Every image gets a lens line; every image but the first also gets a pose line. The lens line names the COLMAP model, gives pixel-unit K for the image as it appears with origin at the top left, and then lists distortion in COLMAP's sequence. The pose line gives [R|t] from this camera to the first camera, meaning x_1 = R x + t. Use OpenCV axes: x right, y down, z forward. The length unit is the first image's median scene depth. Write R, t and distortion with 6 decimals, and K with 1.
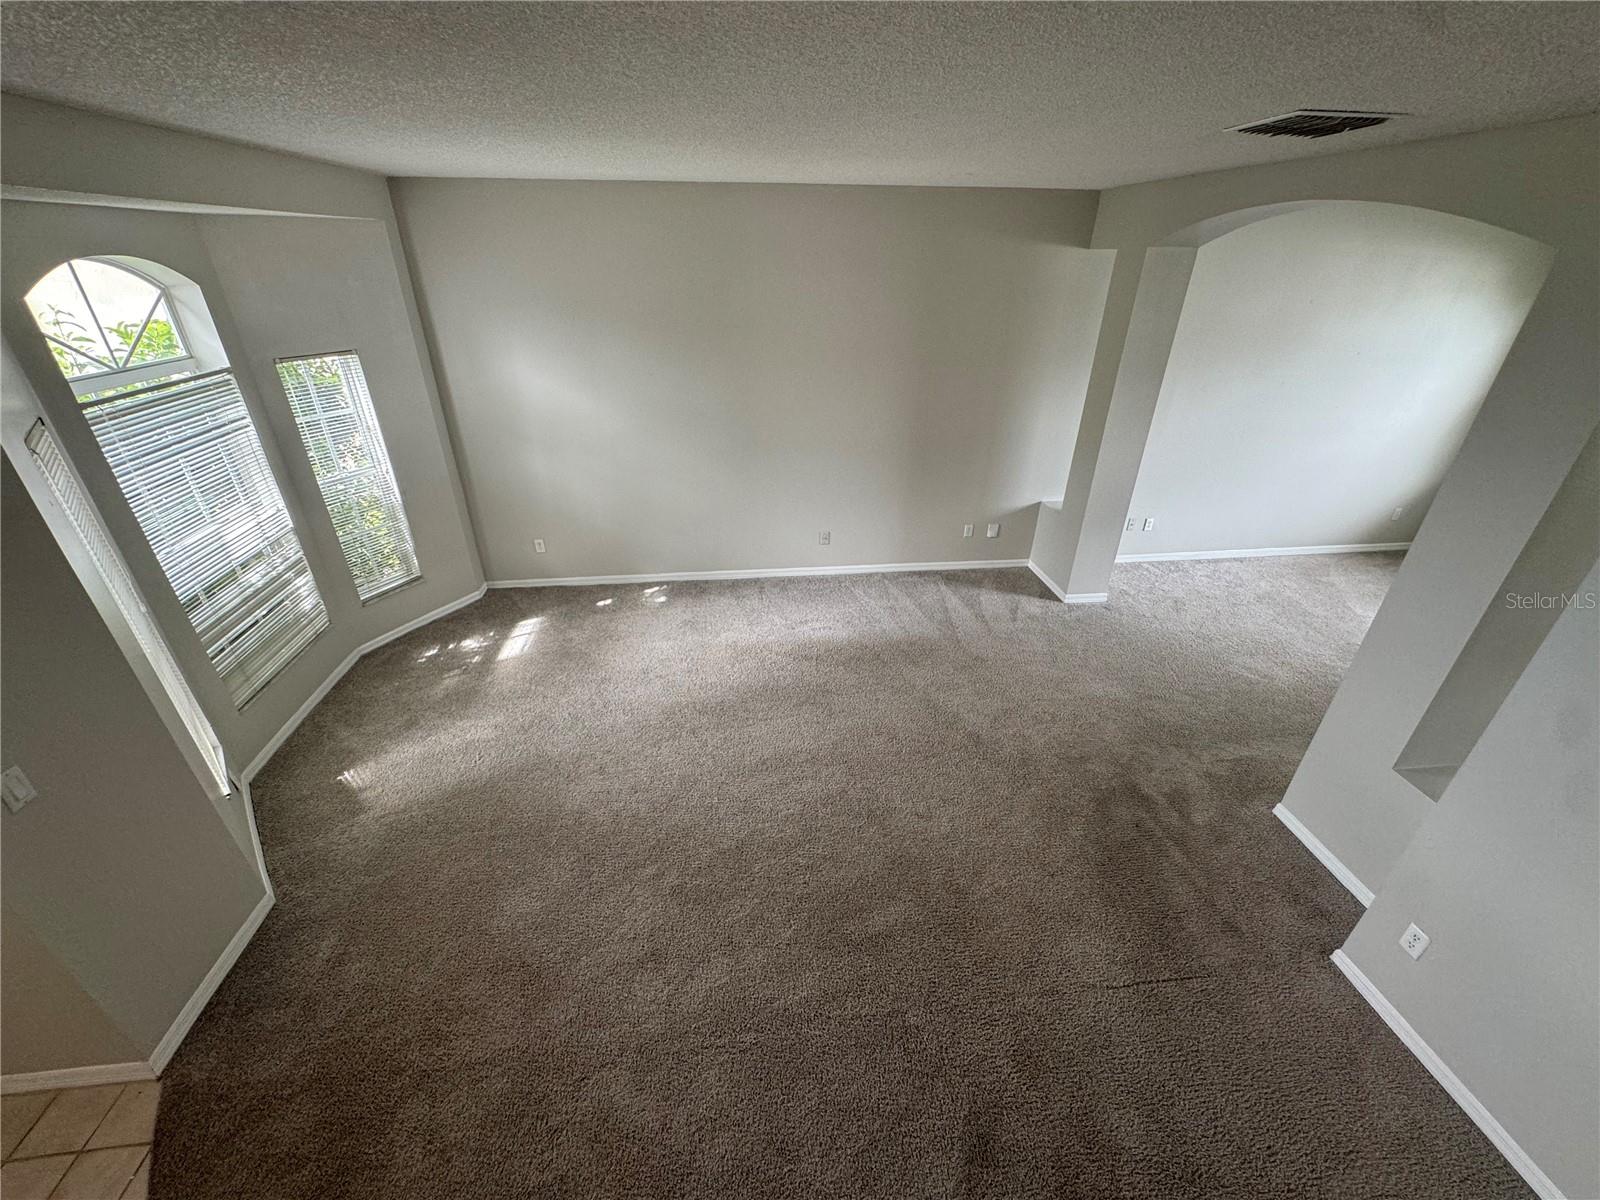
lens RADIAL K [[639.7, 0, 796.7], [0, 639.7, 594.9], [0, 0, 1]] dist [-0.006409, 0.001471]
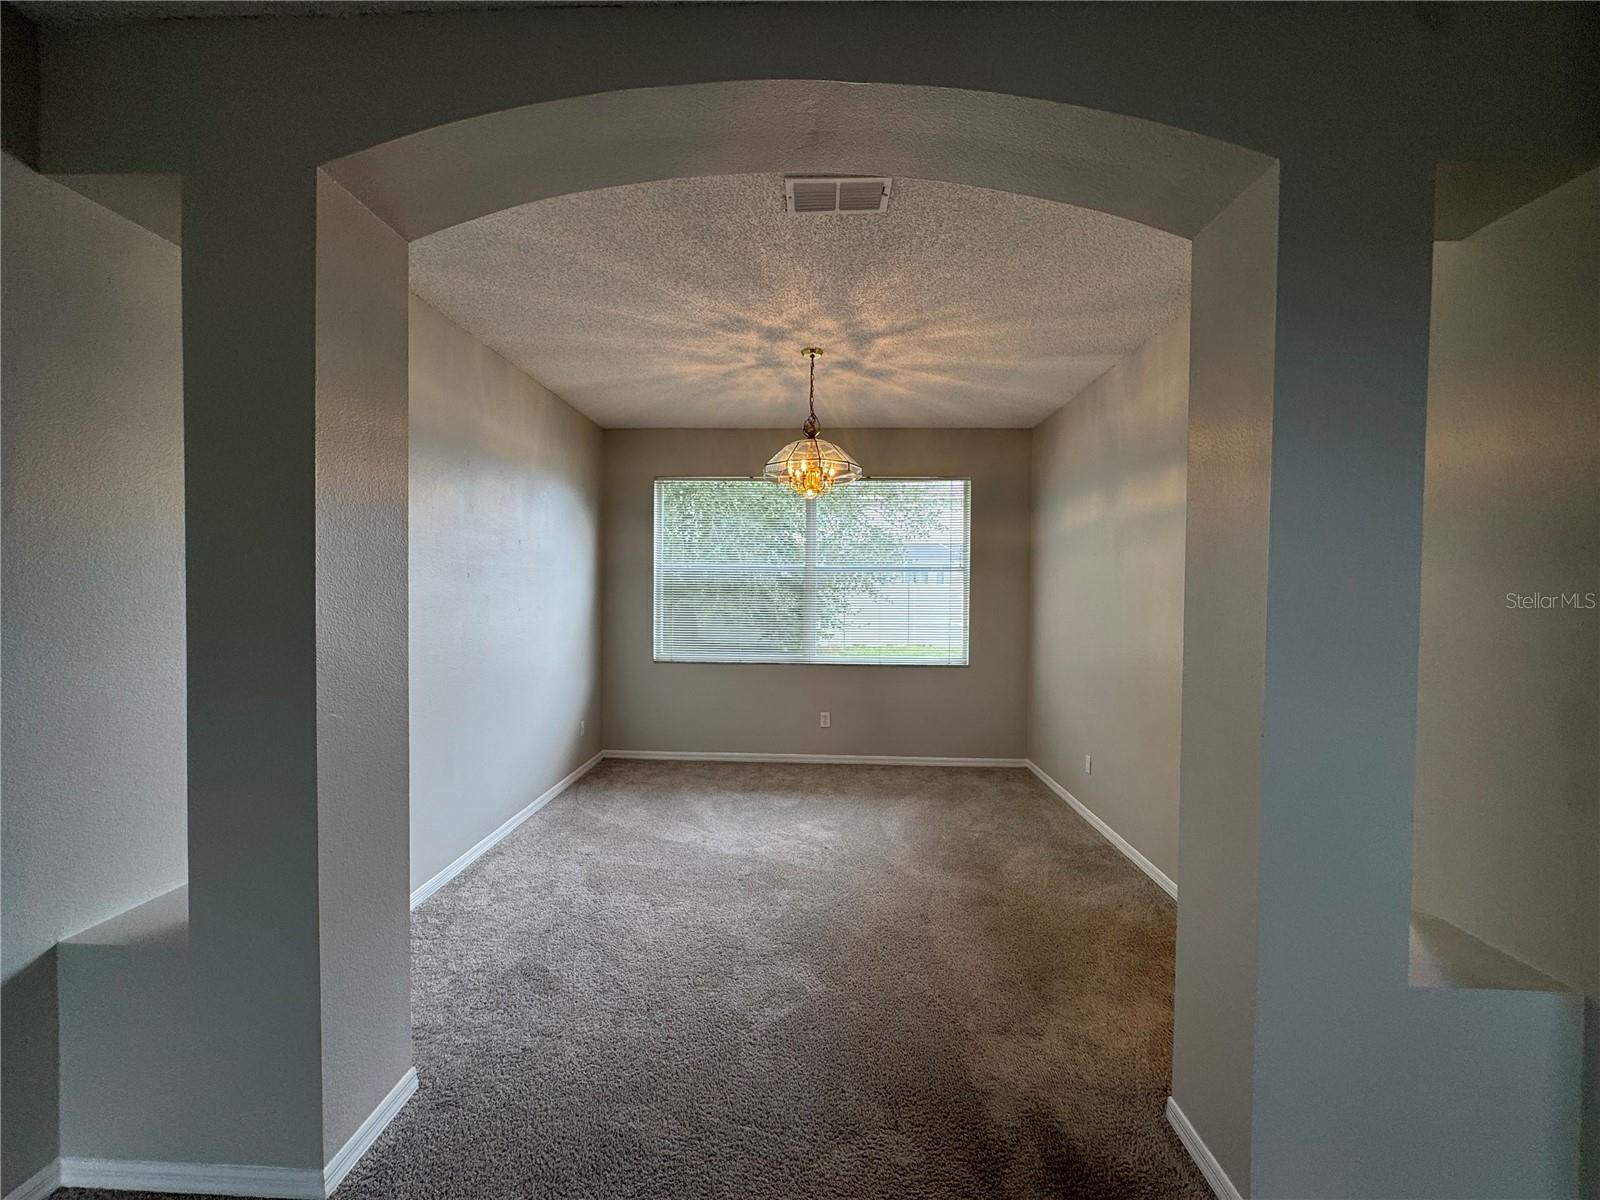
lens RADIAL K [[639.7, 0, 797.1], [0, 639.7, 602.9], [0, 0, 1]] dist [-0.006409, 0.001471]
pose [[0.144140, -0.028480, 0.989147, 0.167209], [0.460887, 0.886482, -0.041637, -0.130336], [-0.875675, 0.461886, 0.140904, 0.661673]]
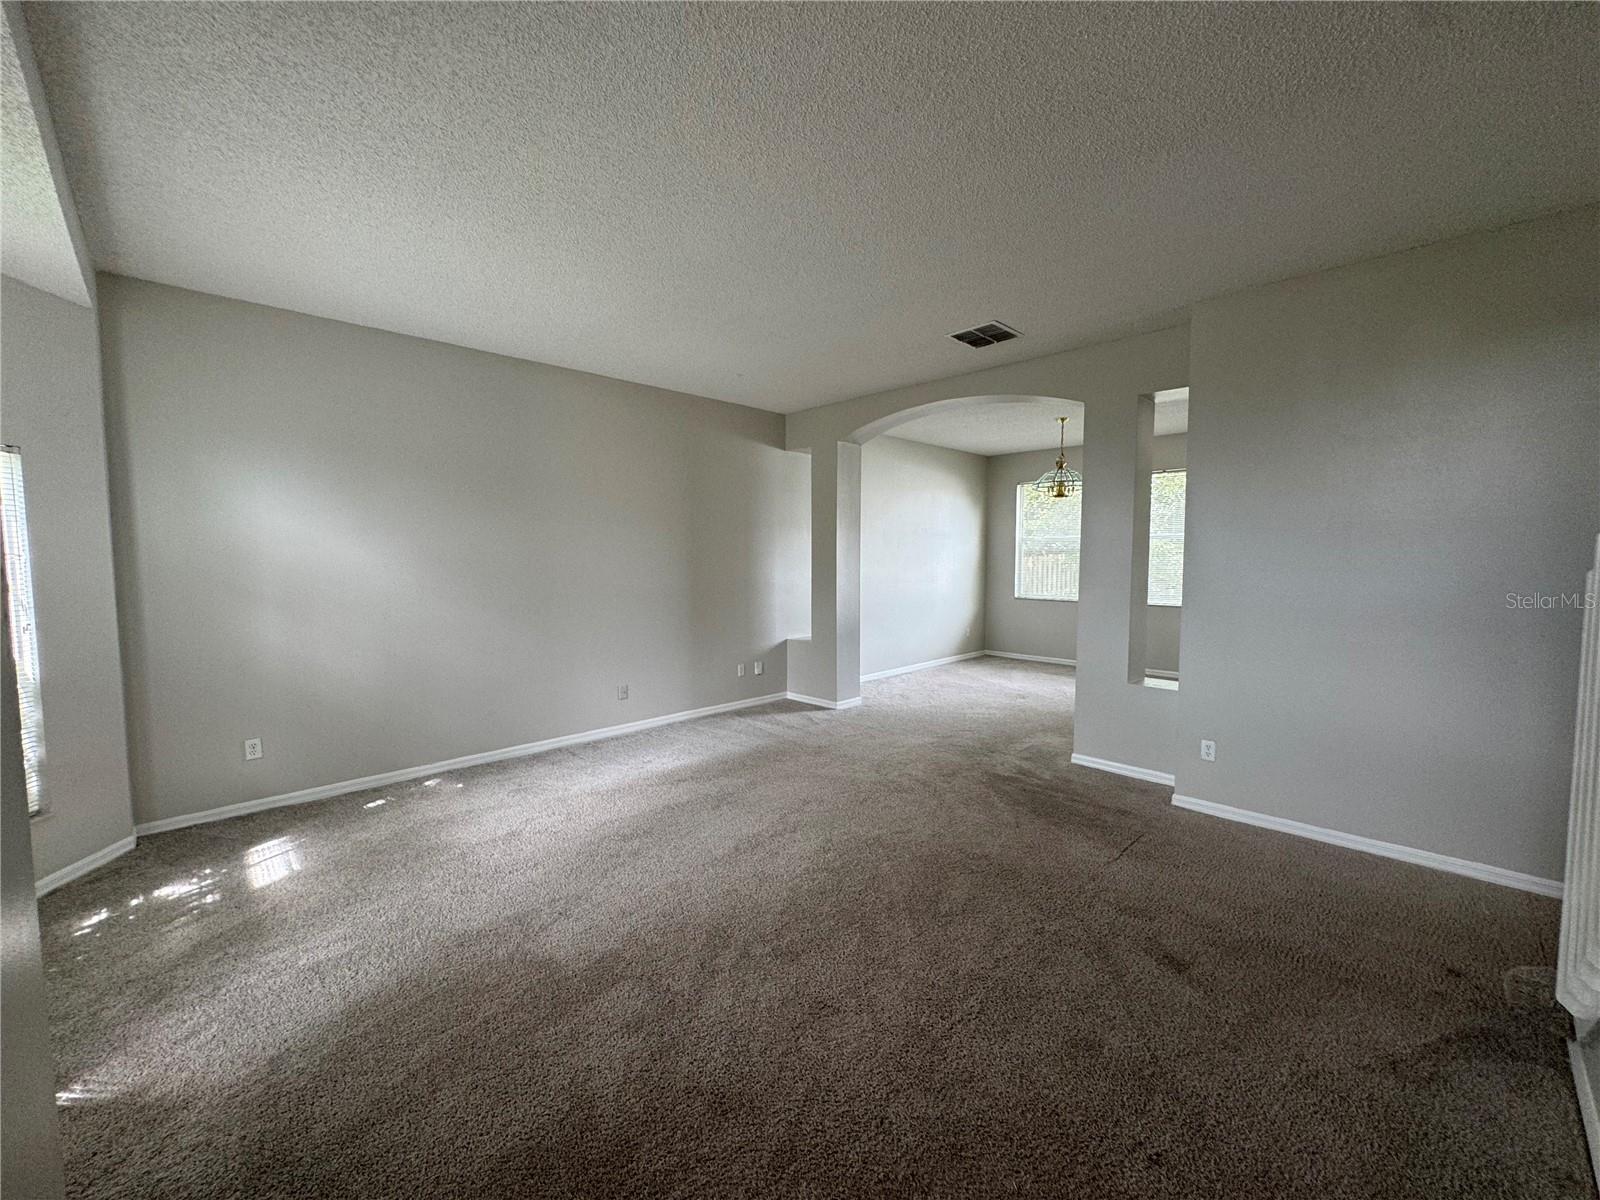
lens RADIAL K [[639.7, 0, 794.6], [0, 639.7, 598.5], [0, 0, 1]] dist [-0.006409, 0.001471]
pose [[0.785881, -0.048734, 0.616455, -0.377640], [0.298923, 0.902616, -0.309723, 0.177264], [-0.541328, 0.427678, 0.723917, 0.108287]]
